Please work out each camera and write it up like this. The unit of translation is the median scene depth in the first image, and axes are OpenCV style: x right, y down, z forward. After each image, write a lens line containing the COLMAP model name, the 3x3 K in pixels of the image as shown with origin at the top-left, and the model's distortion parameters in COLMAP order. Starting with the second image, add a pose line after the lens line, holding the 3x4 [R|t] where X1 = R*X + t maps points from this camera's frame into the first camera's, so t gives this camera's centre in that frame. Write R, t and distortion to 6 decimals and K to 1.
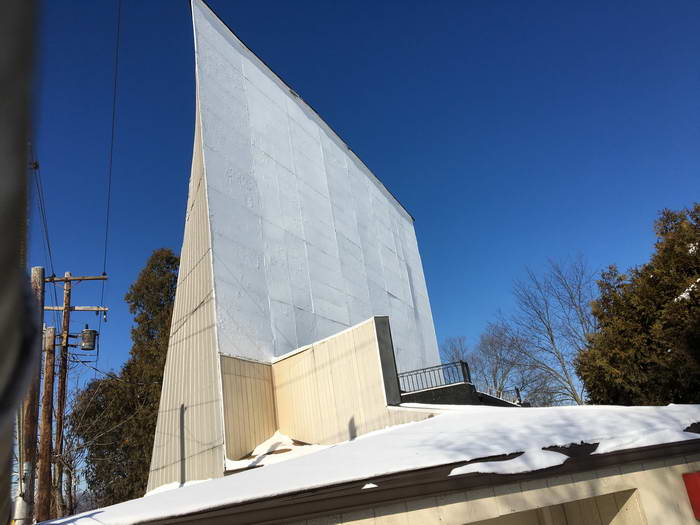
lens RADIAL K [[543.5, 0, 350.0], [0, 543.5, 262.5], [0, 0, 1]] dist [0.010607, -0.001962]
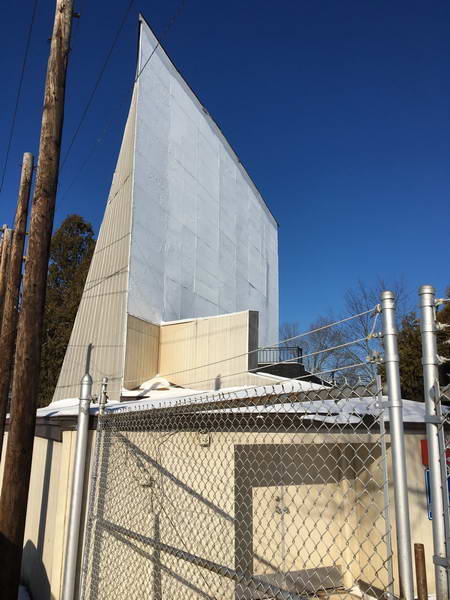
lens RADIAL K [[465.9, 0, 225.0], [0, 465.9, 300.0], [0, 0, 1]] dist [0.010607, -0.001962]
pose [[0.983501, 0.173763, 0.050312, -0.053072], [-0.178615, 0.976833, 0.117871, -0.037521], [-0.028665, -0.124913, 0.991754, -0.130491]]
